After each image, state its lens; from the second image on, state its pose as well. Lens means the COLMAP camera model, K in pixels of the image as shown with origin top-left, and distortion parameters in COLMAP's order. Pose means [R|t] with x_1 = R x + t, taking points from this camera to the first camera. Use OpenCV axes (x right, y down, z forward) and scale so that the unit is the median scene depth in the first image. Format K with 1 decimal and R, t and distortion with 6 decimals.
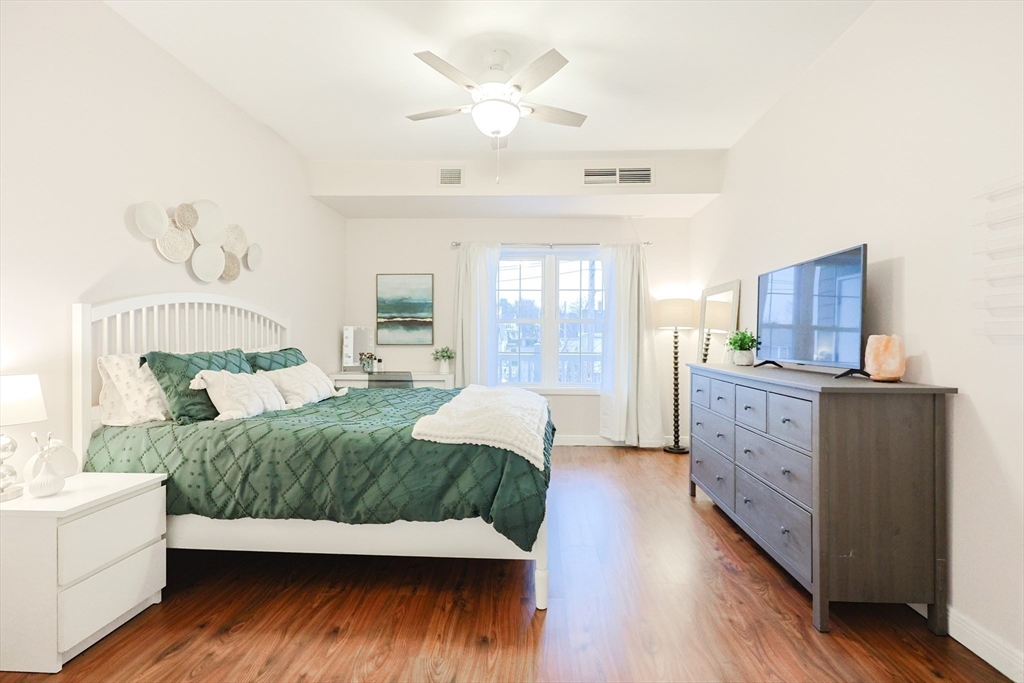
lens RADIAL K [[428.8, 0, 512.0], [0, 428.8, 341.5], [0, 0, 1]] dist [-0.000031, 0.000297]
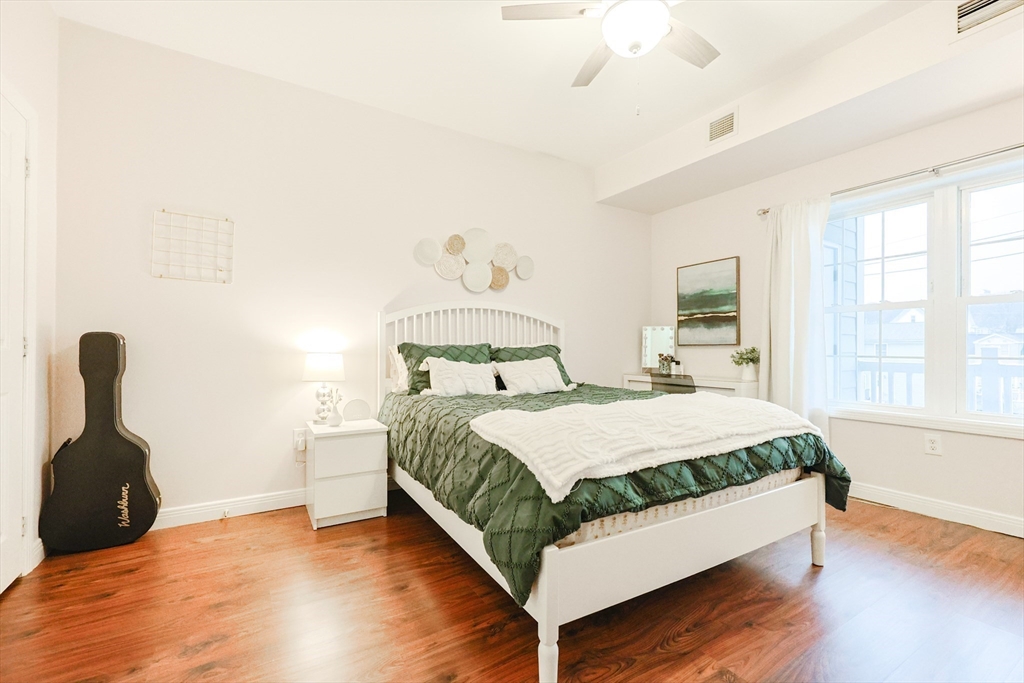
lens RADIAL K [[421.2, 0, 511.9], [0, 421.2, 349.7], [0, 0, 1]] dist [-0.000540, -0.000036]
pose [[0.581581, 0.001843, -0.813486, 0.242138], [-0.004859, 0.999987, -0.001209, 0.022553], [0.813474, 0.004656, 0.581583, 0.225757]]
